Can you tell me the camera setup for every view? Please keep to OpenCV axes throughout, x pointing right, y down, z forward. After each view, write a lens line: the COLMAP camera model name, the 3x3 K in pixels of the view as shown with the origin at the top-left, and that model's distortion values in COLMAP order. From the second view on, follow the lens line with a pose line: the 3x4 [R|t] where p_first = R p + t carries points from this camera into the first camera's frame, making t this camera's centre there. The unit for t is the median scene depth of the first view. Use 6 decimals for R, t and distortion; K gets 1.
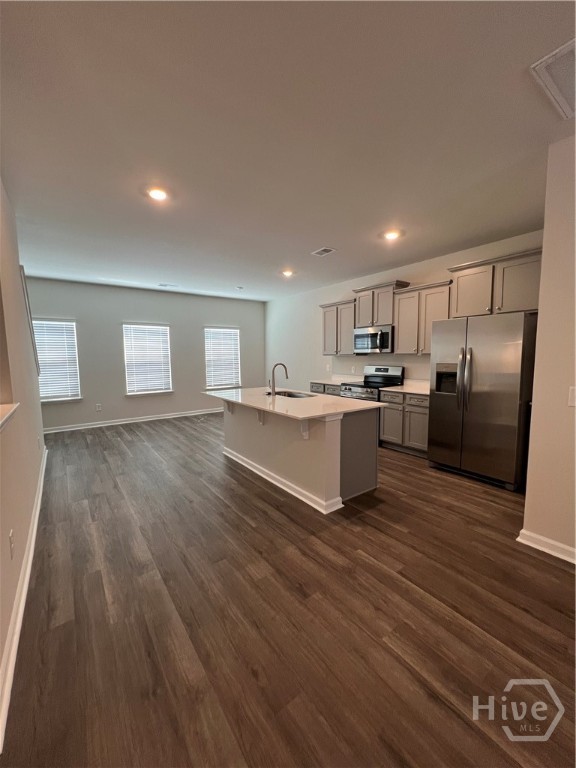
lens RADIAL K [[310.2, 0, 284.6], [0, 310.2, 387.5], [0, 0, 1]] dist [0.000324, -0.000163]
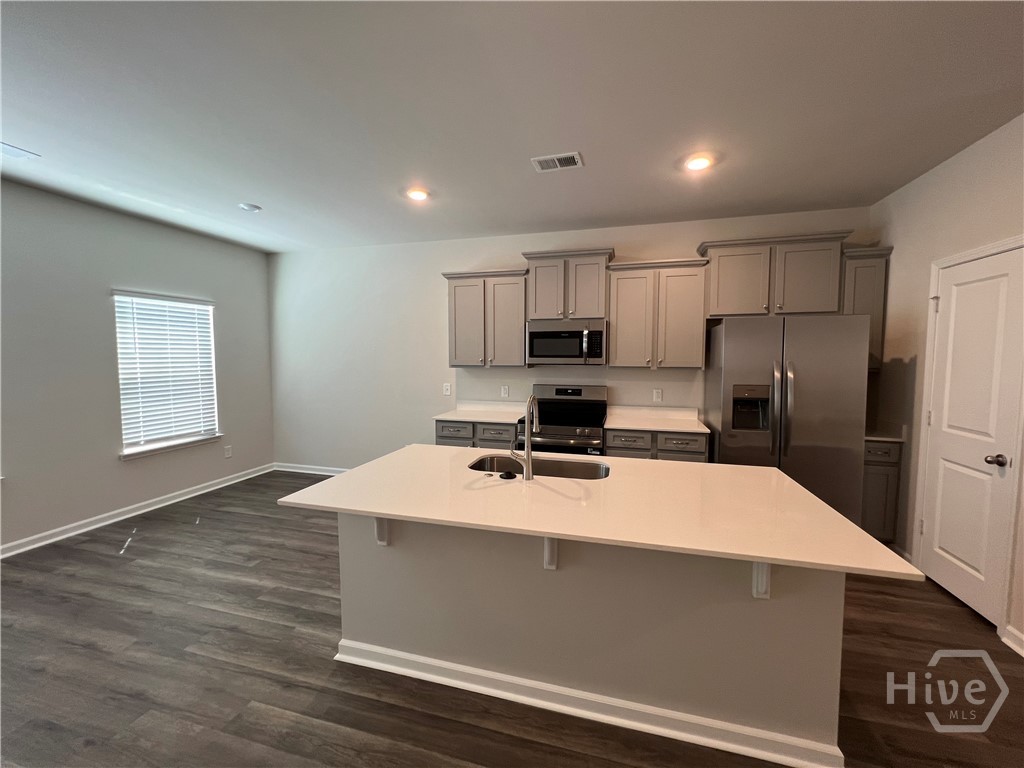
lens RADIAL K [[413.5, 0, 511.8], [0, 413.5, 380.3], [0, 0, 1]] dist [0.000324, -0.000163]
pose [[0.784319, -0.017930, 0.620099, -0.306126], [0.054639, 0.997694, -0.040261, -0.059949], [-0.617947, 0.065458, 0.783490, 0.485928]]
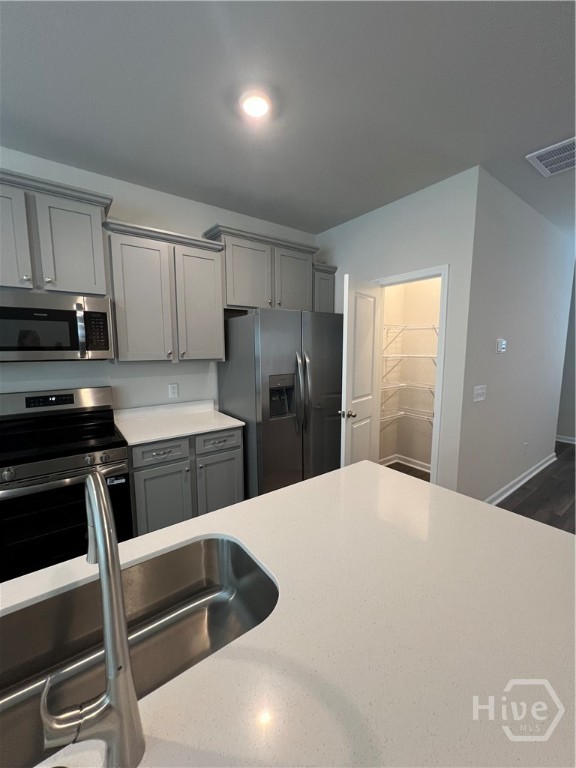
lens RADIAL K [[310.2, 0, 290.1], [0, 310.2, 382.0], [0, 0, 1]] dist [0.000324, -0.000163]
pose [[-0.018127, -0.101148, 0.994706, -0.117239], [0.112831, 0.988308, 0.102553, -0.097844], [-0.993449, 0.114092, -0.006503, 0.758465]]
